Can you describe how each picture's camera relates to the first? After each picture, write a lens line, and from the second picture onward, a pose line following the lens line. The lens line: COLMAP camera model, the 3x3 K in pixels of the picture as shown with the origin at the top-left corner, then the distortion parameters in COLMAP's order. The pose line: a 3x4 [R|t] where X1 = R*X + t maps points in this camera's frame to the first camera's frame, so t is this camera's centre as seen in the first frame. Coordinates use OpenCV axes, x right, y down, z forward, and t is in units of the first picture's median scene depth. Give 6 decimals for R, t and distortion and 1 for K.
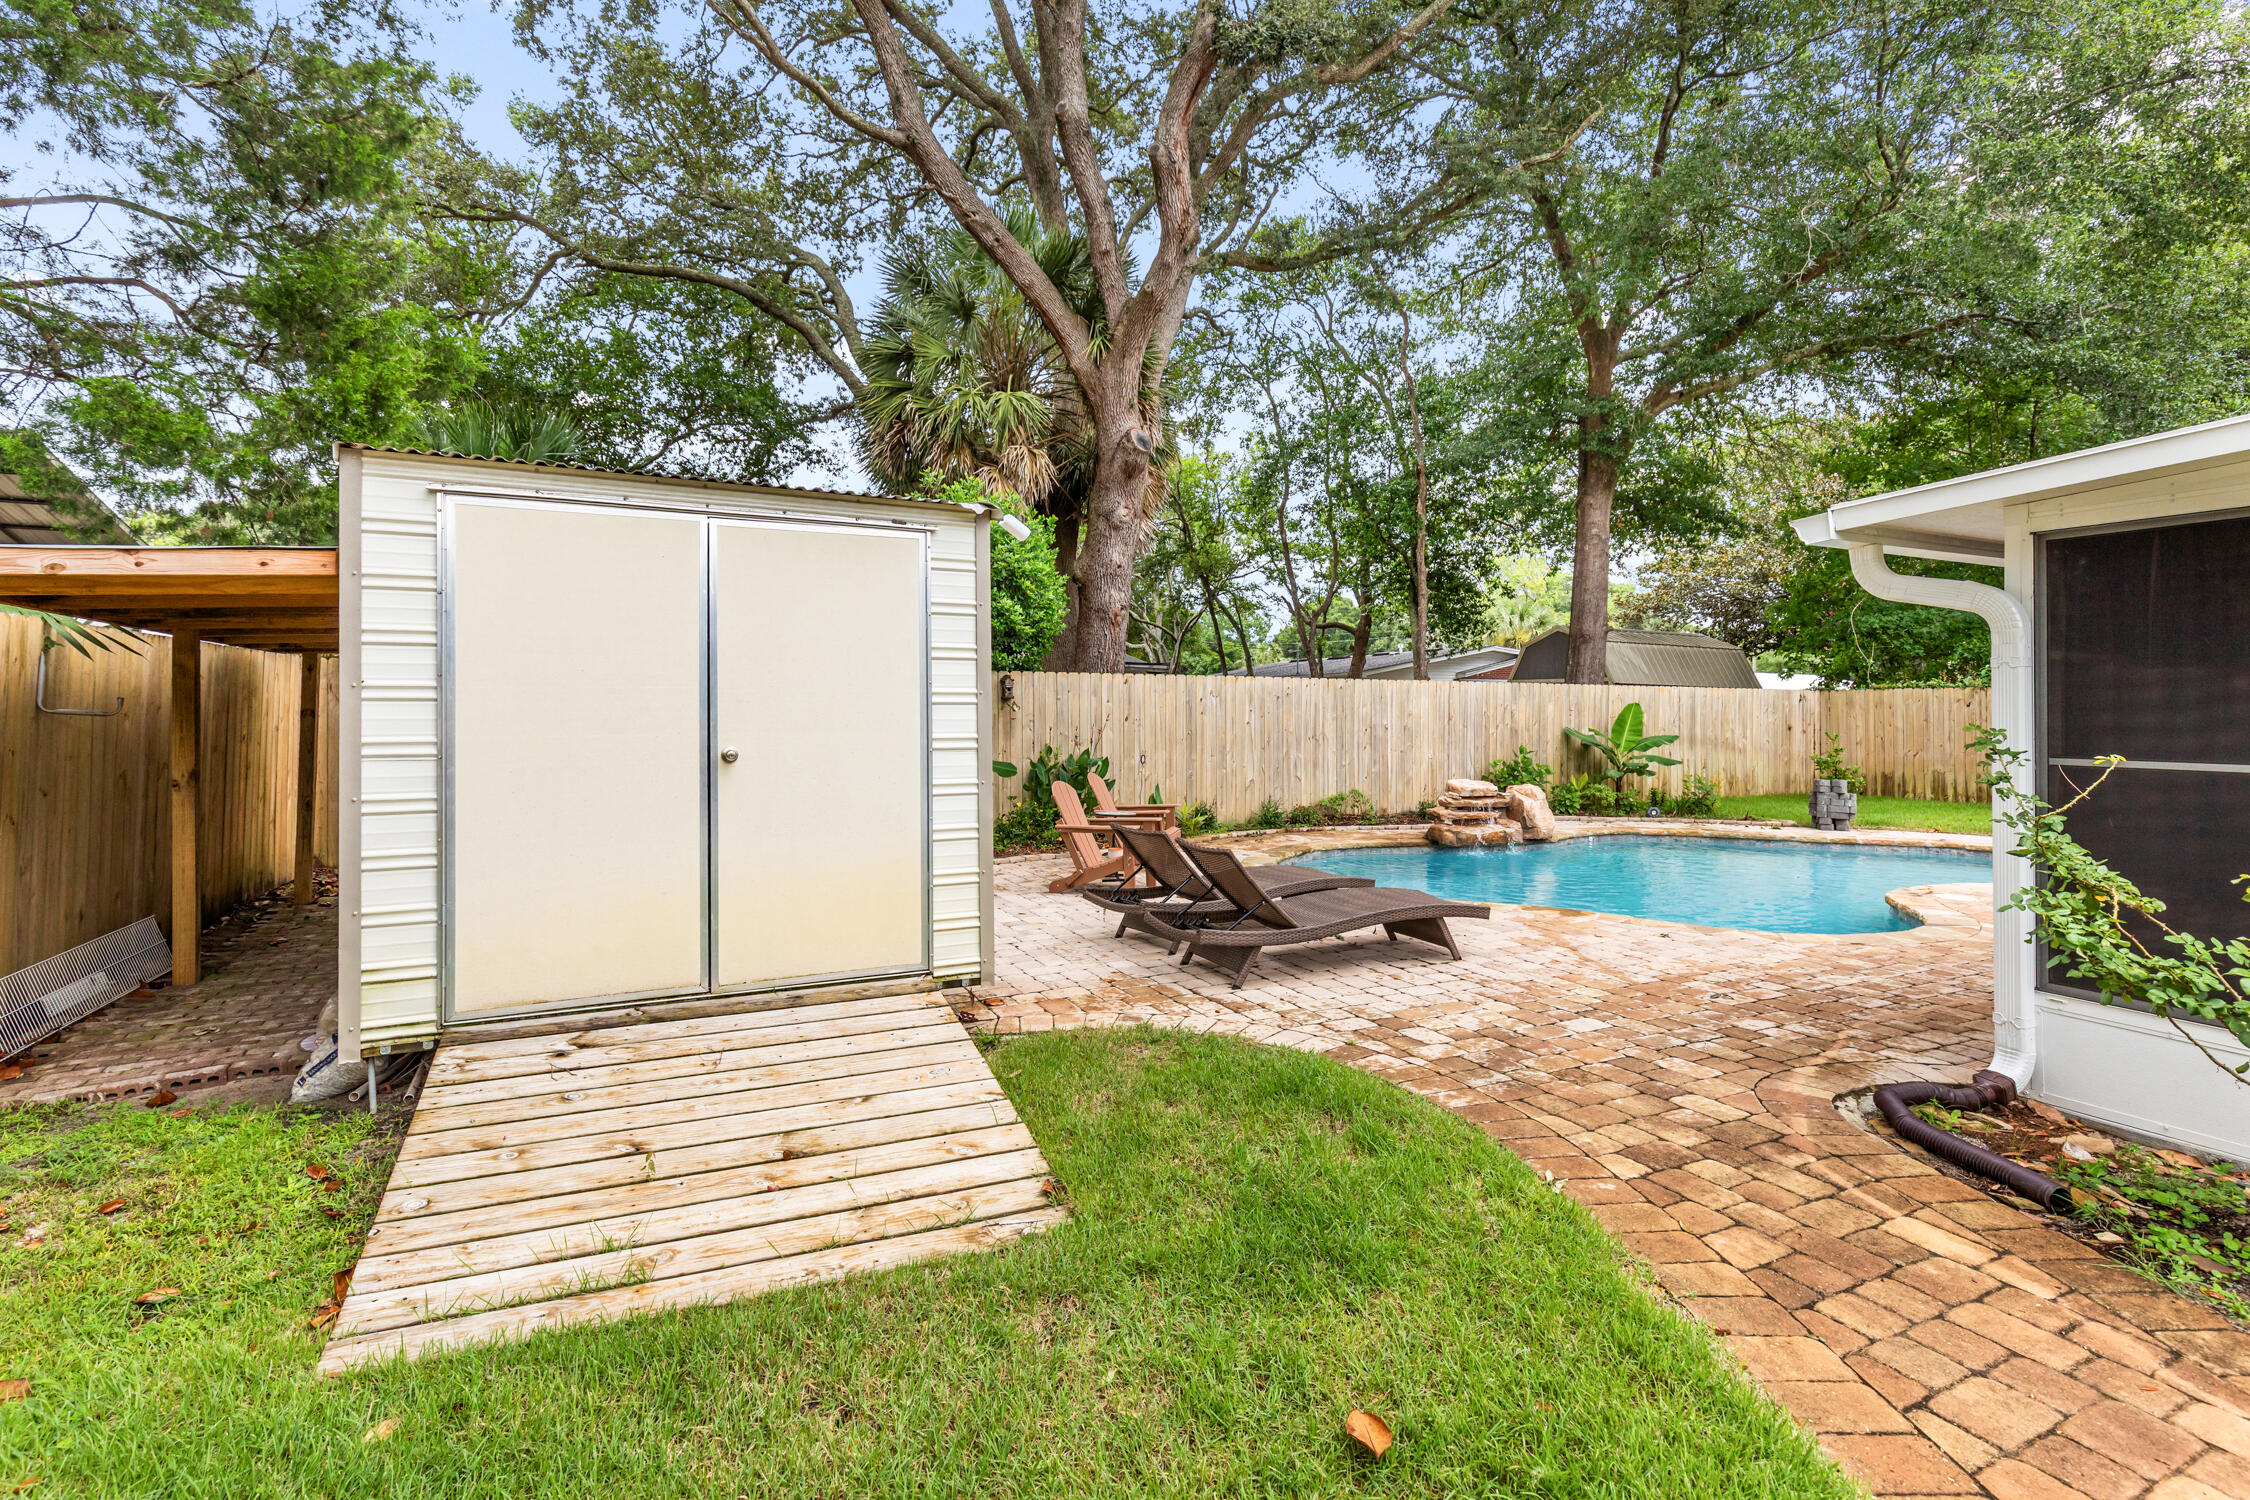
lens RADIAL K [[1040.3, 0, 1128.9], [0, 1040.3, 699.4], [0, 0, 1]] dist [0.014686, -0.002069]
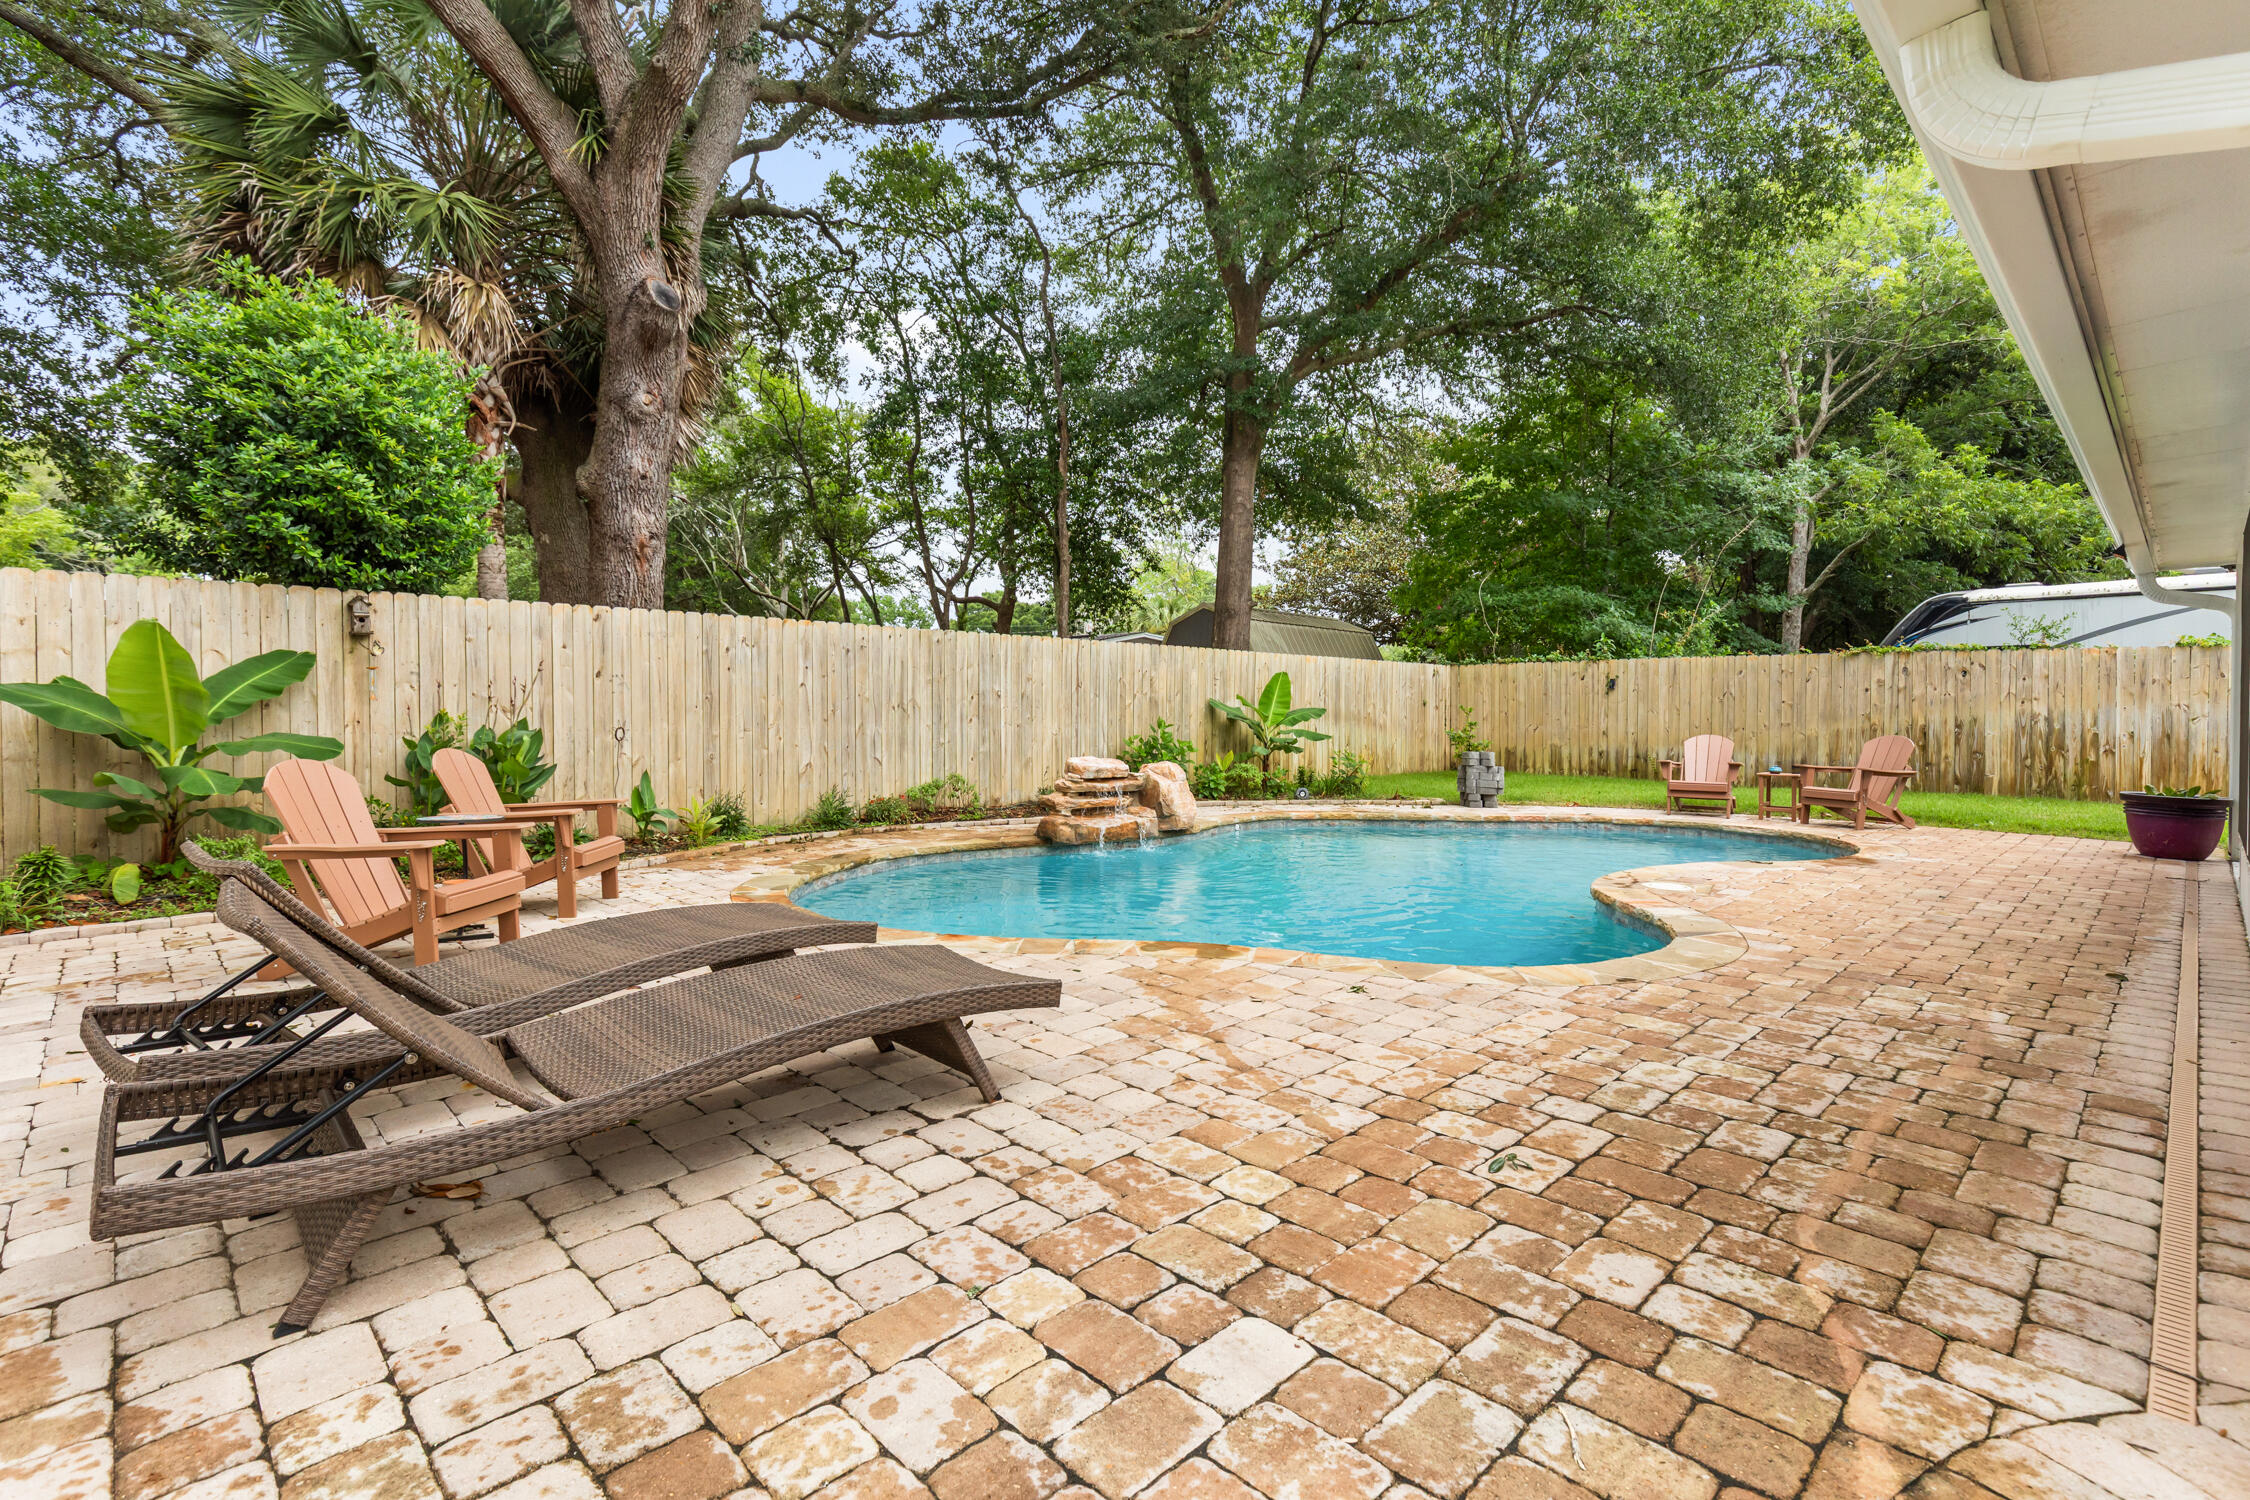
lens RADIAL K [[1040.3, 0, 1122.5], [0, 1040.3, 699.5], [0, 0, 1]] dist [0.014686, -0.002069]
pose [[0.952199, 0.000322, 0.305480, 0.086995], [-0.001367, 0.999994, 0.003206, 0.025040], [-0.305477, -0.003470, 0.952193, 0.203352]]
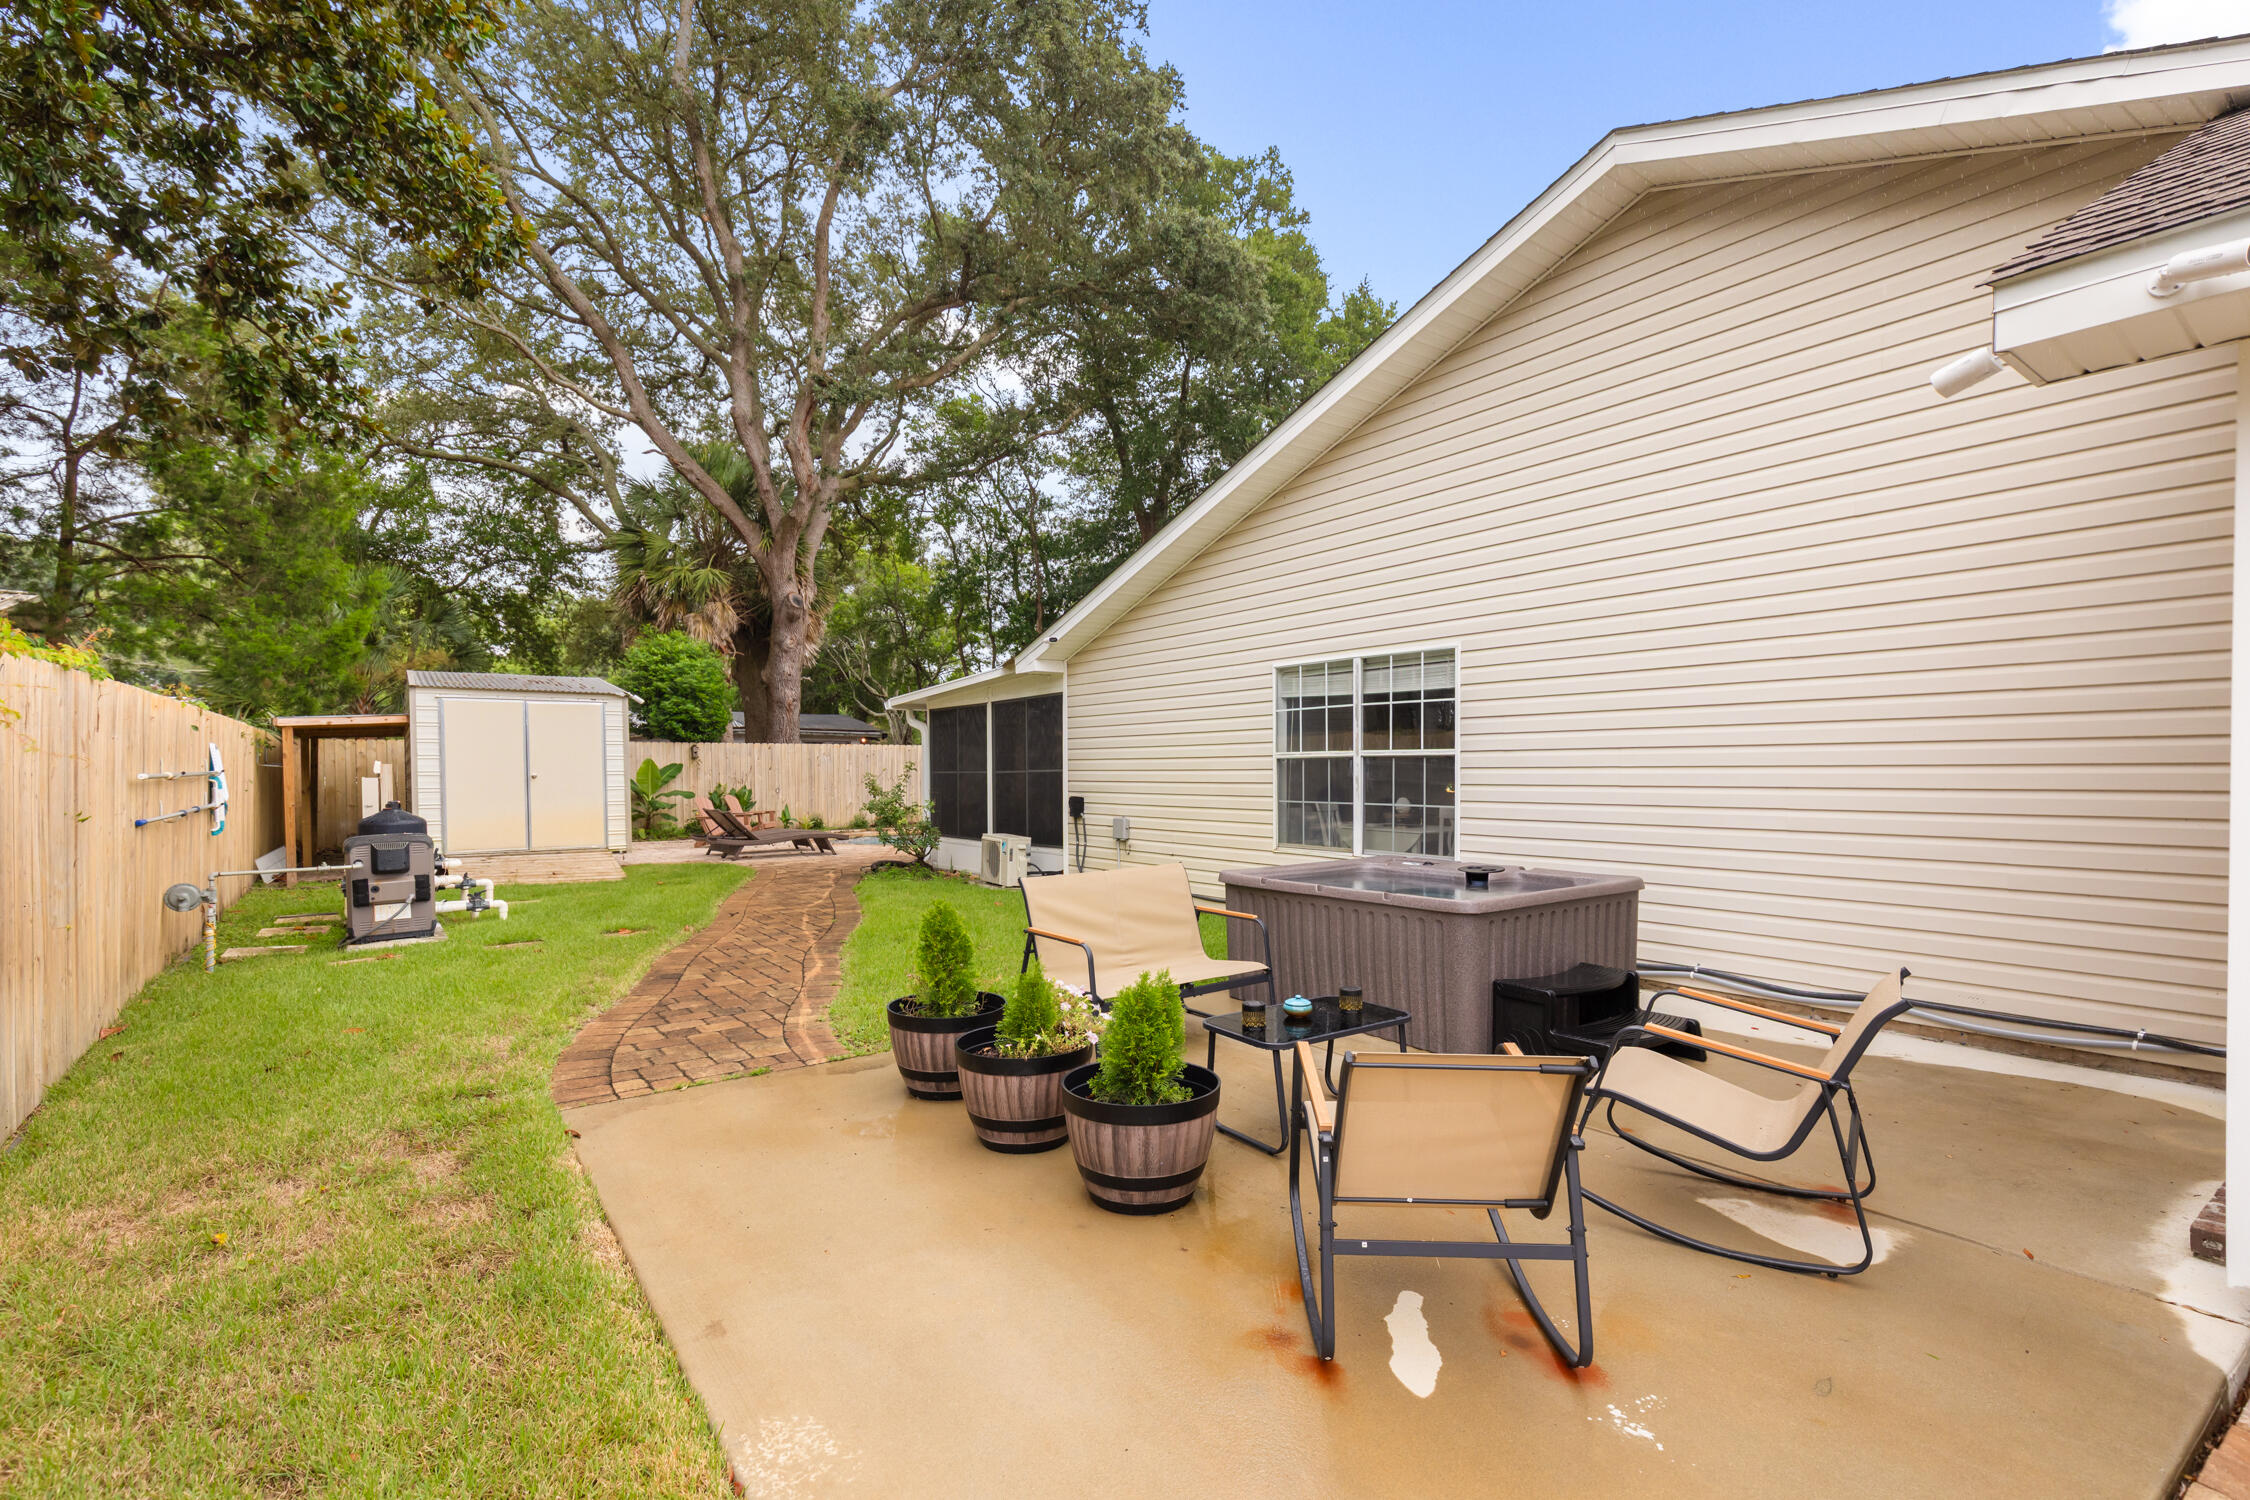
lens RADIAL K [[1040.3, 0, 1127.5], [0, 1040.3, 760.6], [0, 0, 1]] dist [0.014686, -0.002069]
pose [[0.986170, -0.010730, 0.165392, 0.235847], [0.010365, 0.999942, 0.003071, 0.005261], [-0.165415, -0.001314, 0.986223, -0.659070]]
